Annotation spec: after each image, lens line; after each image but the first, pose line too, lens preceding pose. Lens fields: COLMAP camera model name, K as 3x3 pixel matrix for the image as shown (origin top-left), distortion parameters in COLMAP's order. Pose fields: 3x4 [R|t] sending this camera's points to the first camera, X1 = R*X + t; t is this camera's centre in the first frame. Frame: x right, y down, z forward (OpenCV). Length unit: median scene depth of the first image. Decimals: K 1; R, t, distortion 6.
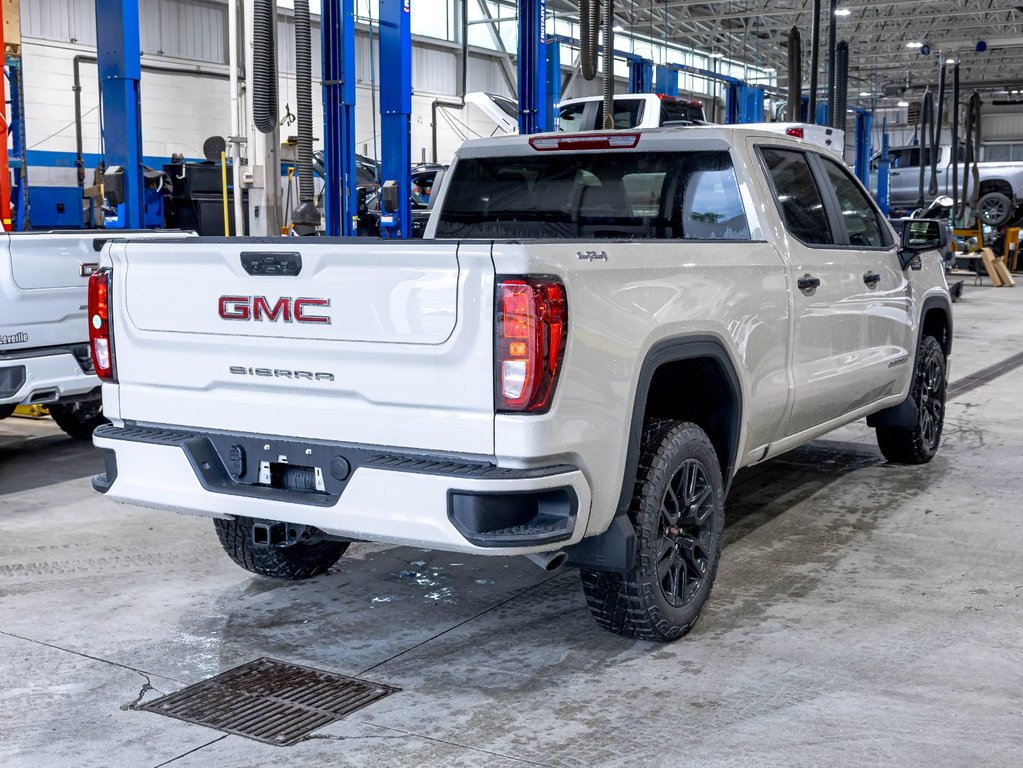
lens RADIAL K [[1306.4, 0, 511.5], [0, 1306.4, 384.0], [0, 0, 1]] dist [0.001647, -0.012558]
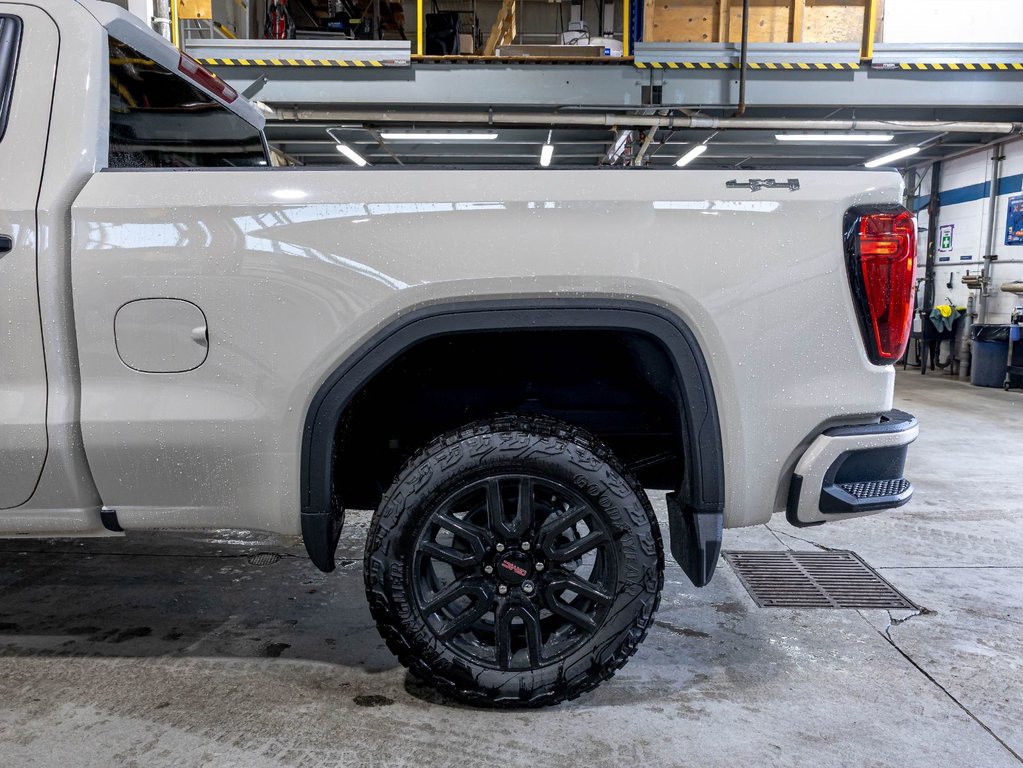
lens RADIAL K [[778.6, 0, 511.5], [0, 778.6, 384.0], [0, 0, 1]] dist [0.000317, 0.003384]
pose [[-0.508257, -0.108781, 0.854307, -0.637873], [0.101637, 0.977482, 0.184932, -0.102492], [-0.855187, 0.180822, -0.485756, 1.539844]]
